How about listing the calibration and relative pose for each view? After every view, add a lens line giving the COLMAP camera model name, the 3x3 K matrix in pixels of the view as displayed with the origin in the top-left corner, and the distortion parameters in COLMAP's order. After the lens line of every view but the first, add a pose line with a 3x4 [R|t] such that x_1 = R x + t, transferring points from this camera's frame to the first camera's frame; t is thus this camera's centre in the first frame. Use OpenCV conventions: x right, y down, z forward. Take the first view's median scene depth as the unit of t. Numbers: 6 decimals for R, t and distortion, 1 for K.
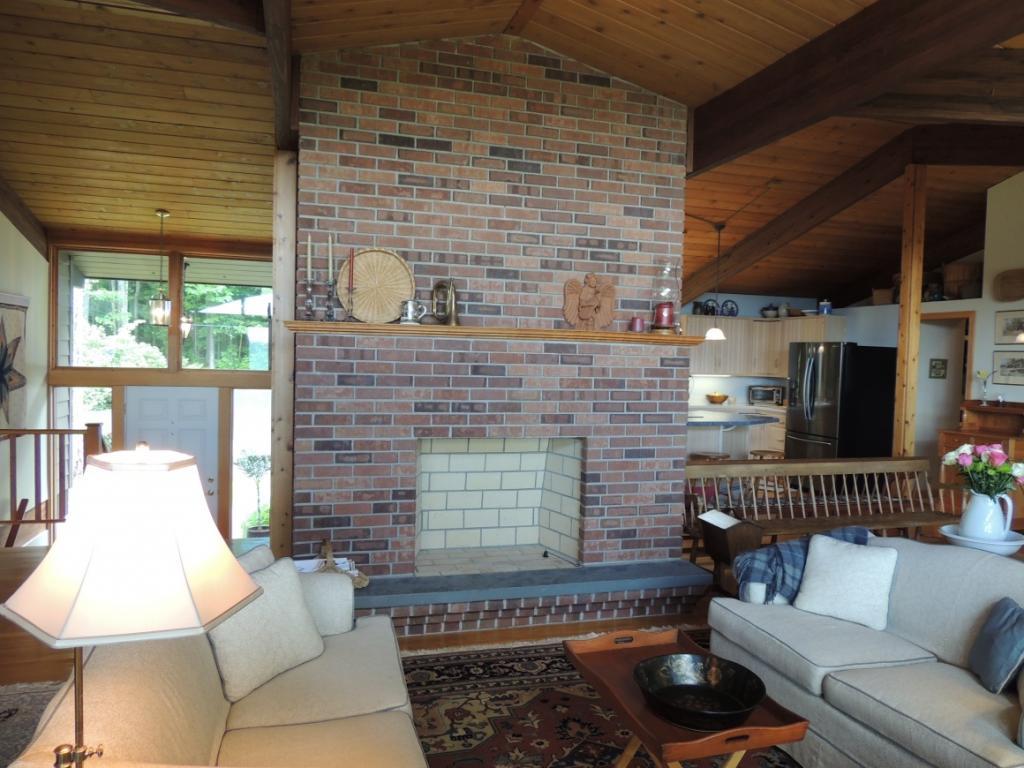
lens RADIAL K [[730.4, 0, 512.0], [0, 730.4, 384.0], [0, 0, 1]] dist [-0.027714, -0.000026]
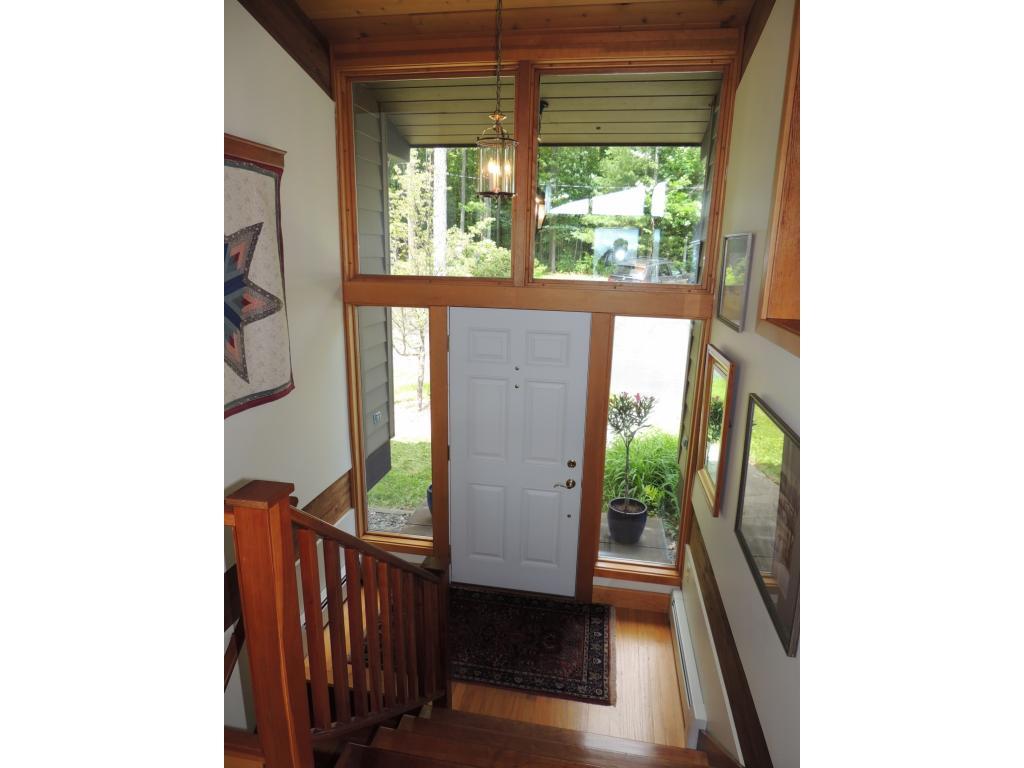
lens RADIAL K [[552.2, 0, 512.0], [0, 552.2, 384.0], [0, 0, 1]] dist [-0.001605, -0.000102]
pose [[0.897059, 0.094685, -0.431648, -0.239590], [-0.013399, 0.982155, 0.187597, -0.019732], [0.441707, -0.162502, 0.882319, 0.520638]]
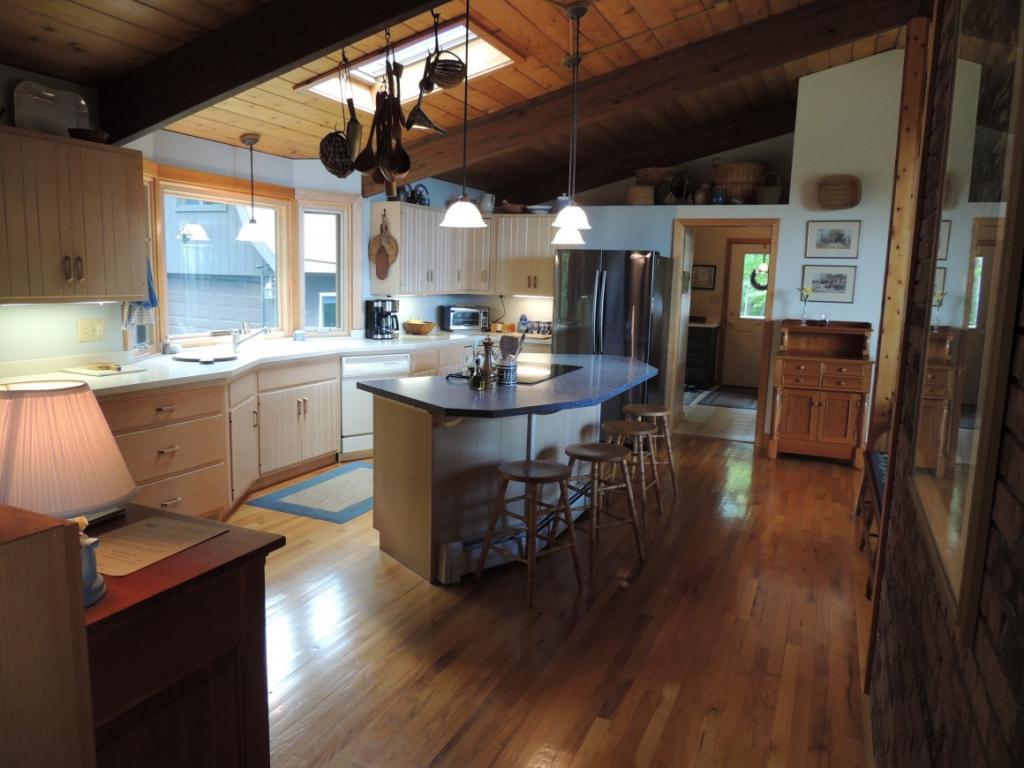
lens RADIAL K [[730.4, 0, 512.0], [0, 730.4, 384.0], [0, 0, 1]] dist [-0.027714, -0.000026]
pose [[0.646080, -0.119218, 0.753902, -0.458729], [0.018683, 0.989901, 0.140527, -0.054089], [-0.763041, -0.076707, 0.641782, 1.133801]]
